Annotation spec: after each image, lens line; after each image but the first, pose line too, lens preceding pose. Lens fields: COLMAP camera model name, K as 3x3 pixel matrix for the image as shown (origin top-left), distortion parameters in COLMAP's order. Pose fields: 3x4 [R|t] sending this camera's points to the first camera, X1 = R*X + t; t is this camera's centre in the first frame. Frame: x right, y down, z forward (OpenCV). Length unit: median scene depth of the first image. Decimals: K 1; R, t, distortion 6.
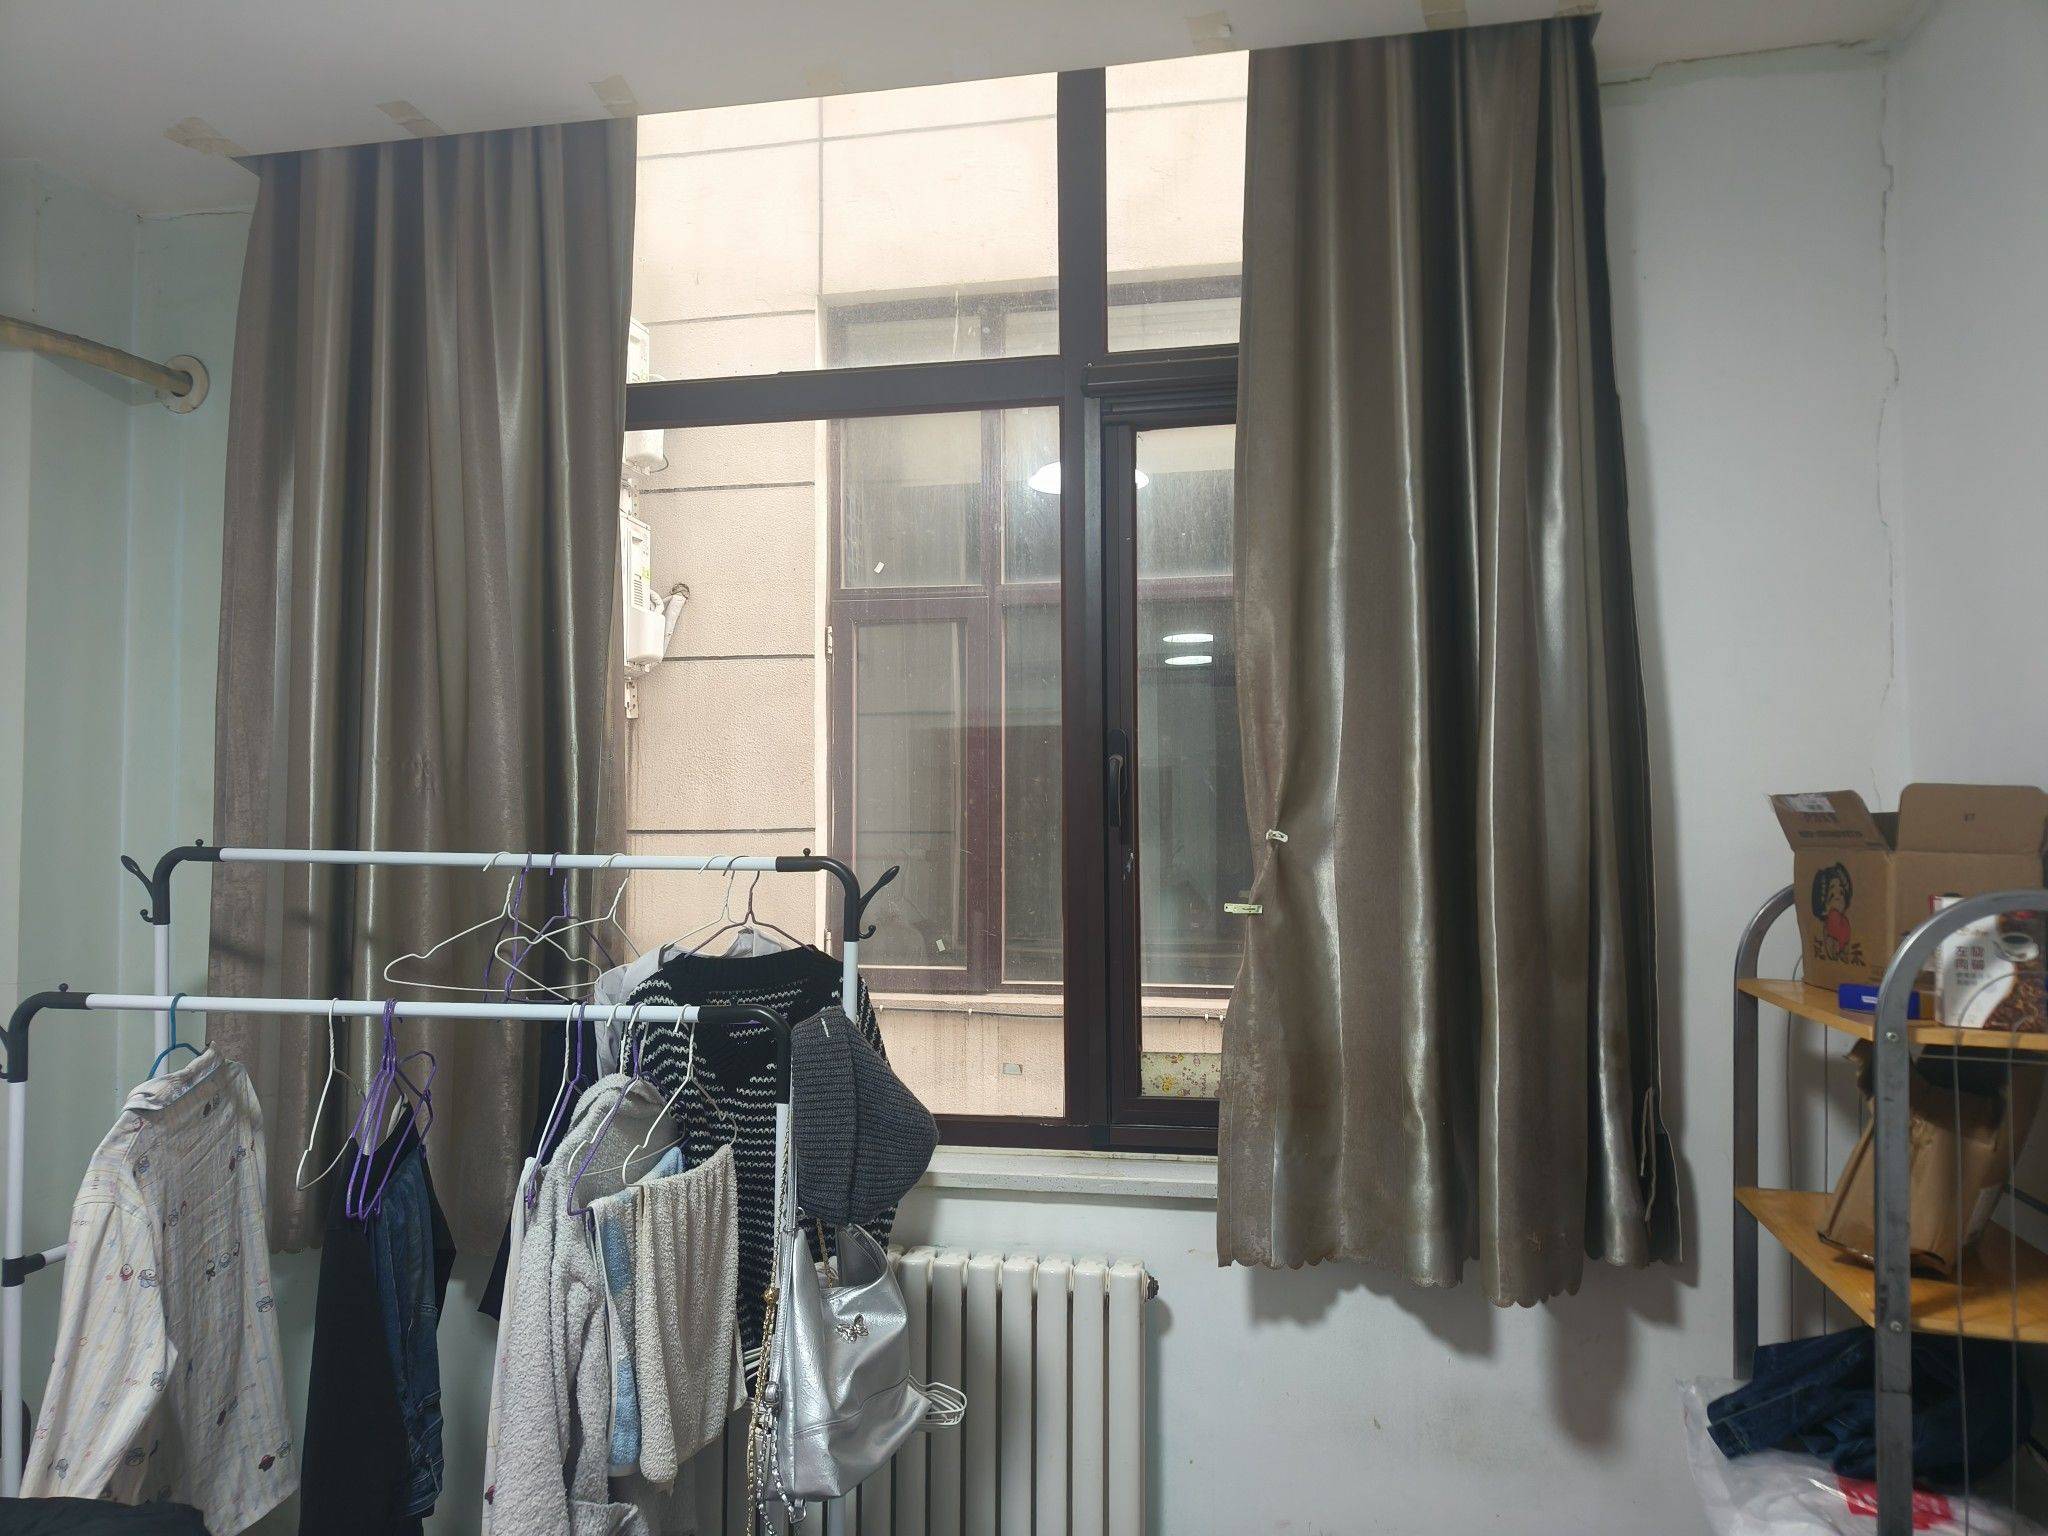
lens RADIAL K [[1444.0, 0, 1024.0], [0, 1444.0, 768.0], [0, 0, 1]] dist [0.006039, -0.002240]
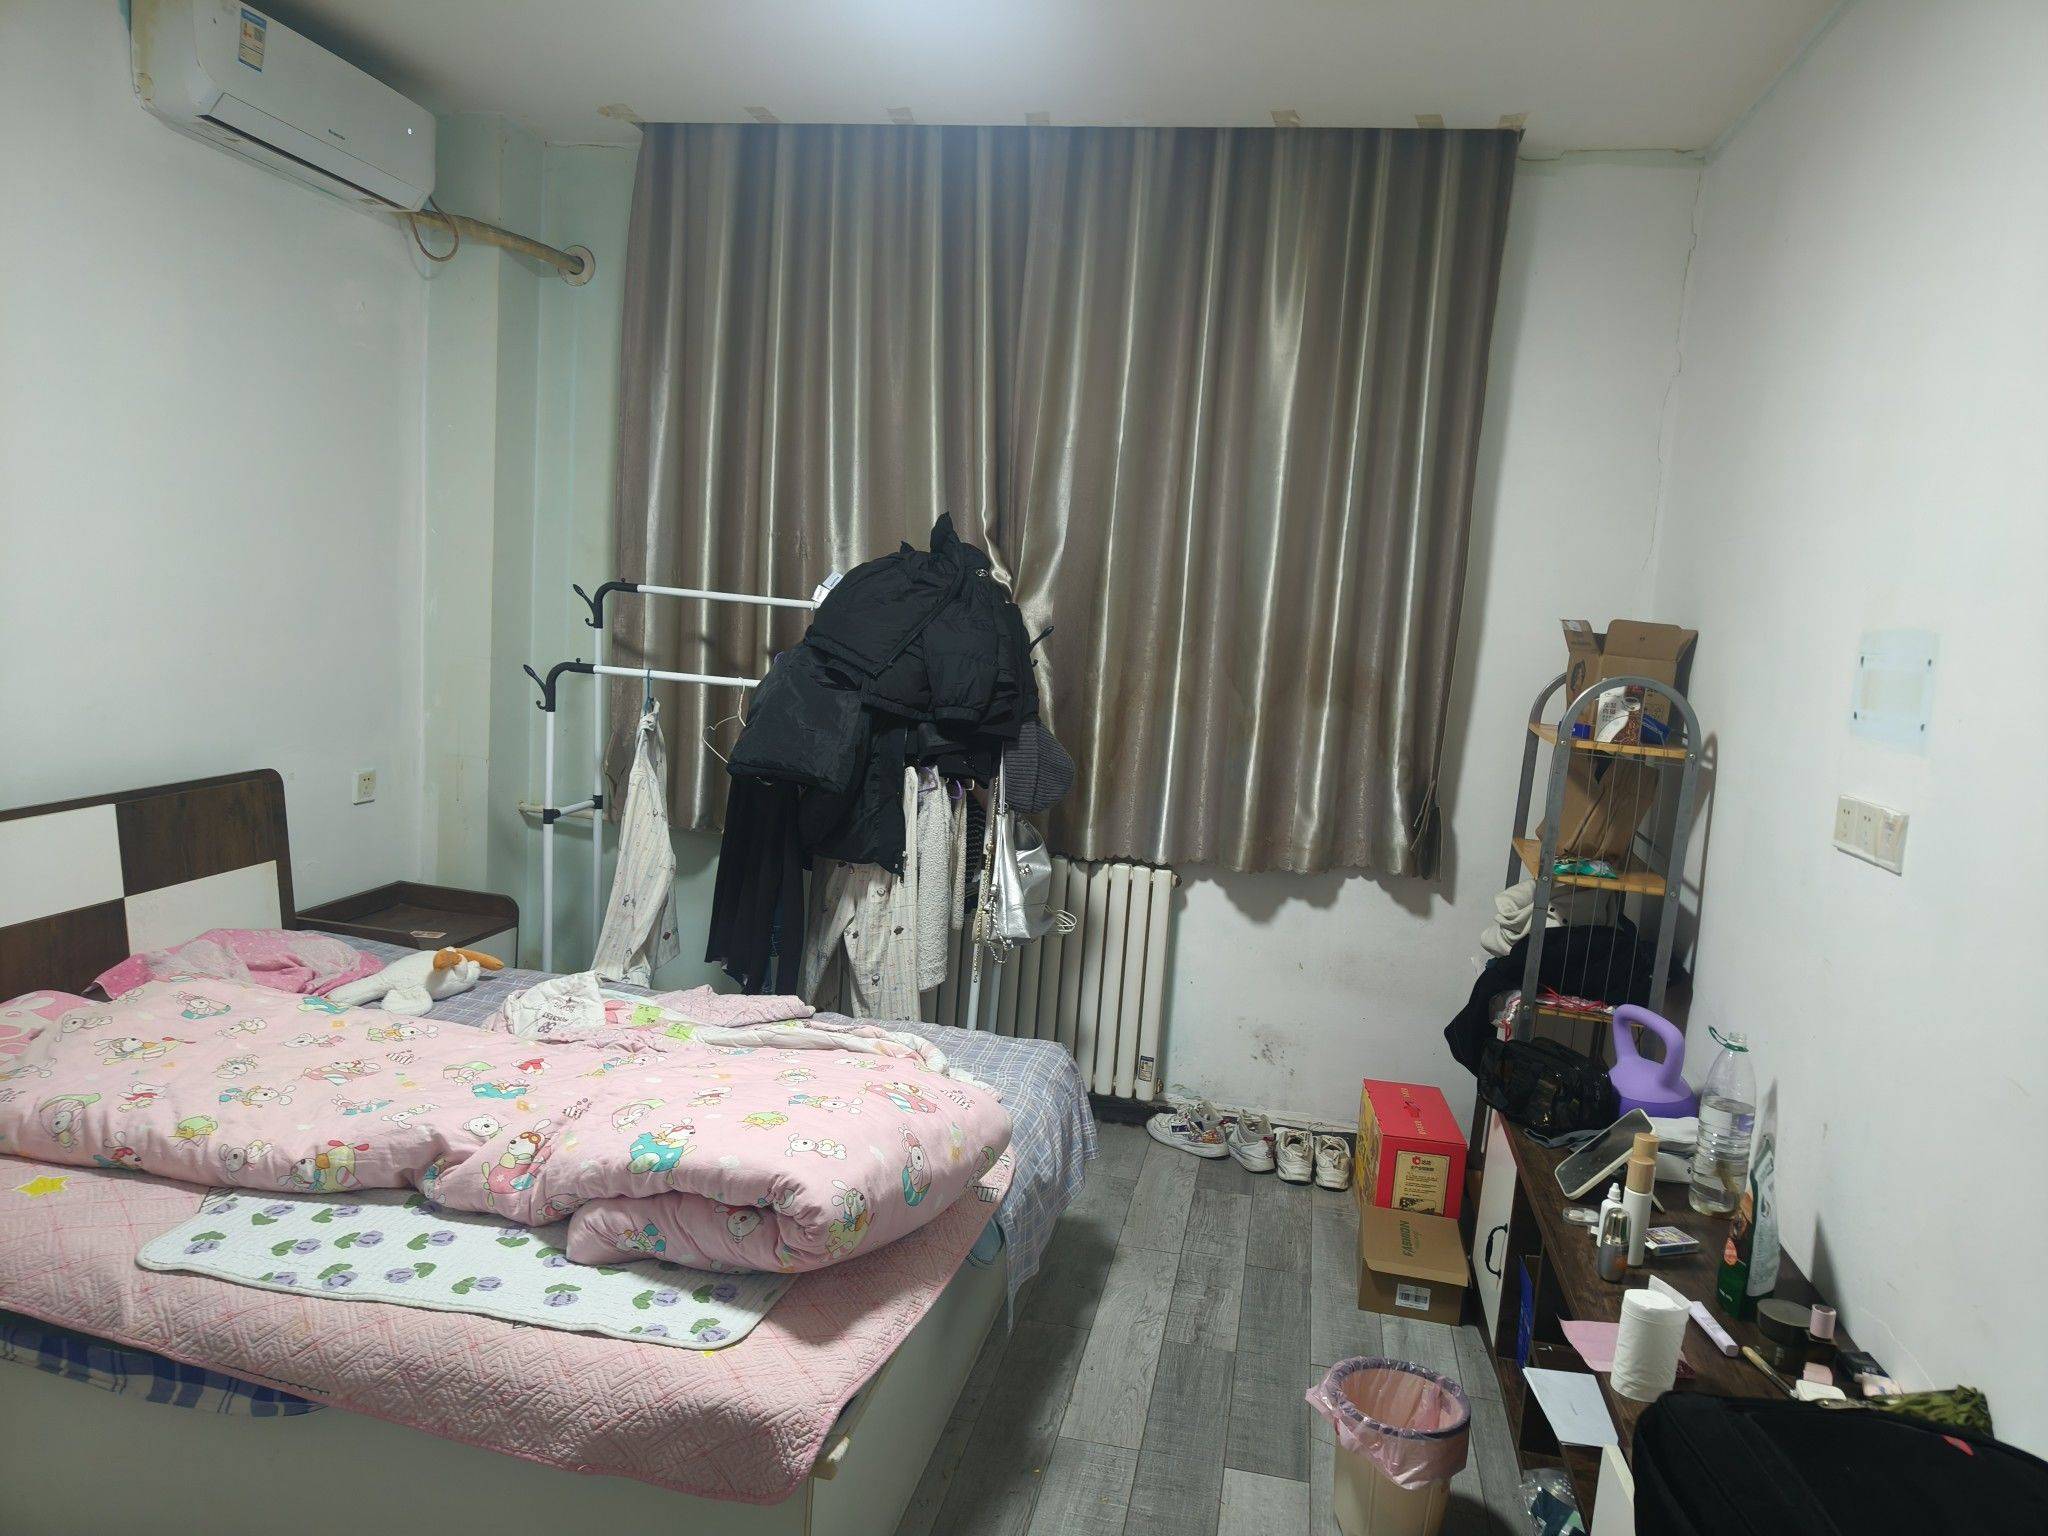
lens RADIAL K [[1444.0, 0, 1024.0], [0, 1444.0, 768.0], [0, 0, 1]] dist [0.006039, -0.002240]
pose [[0.997577, 0.068654, 0.011242, -0.136570], [-0.069567, 0.983376, 0.167723, -0.050940], [0.000460, -0.168099, 0.985770, -0.740686]]
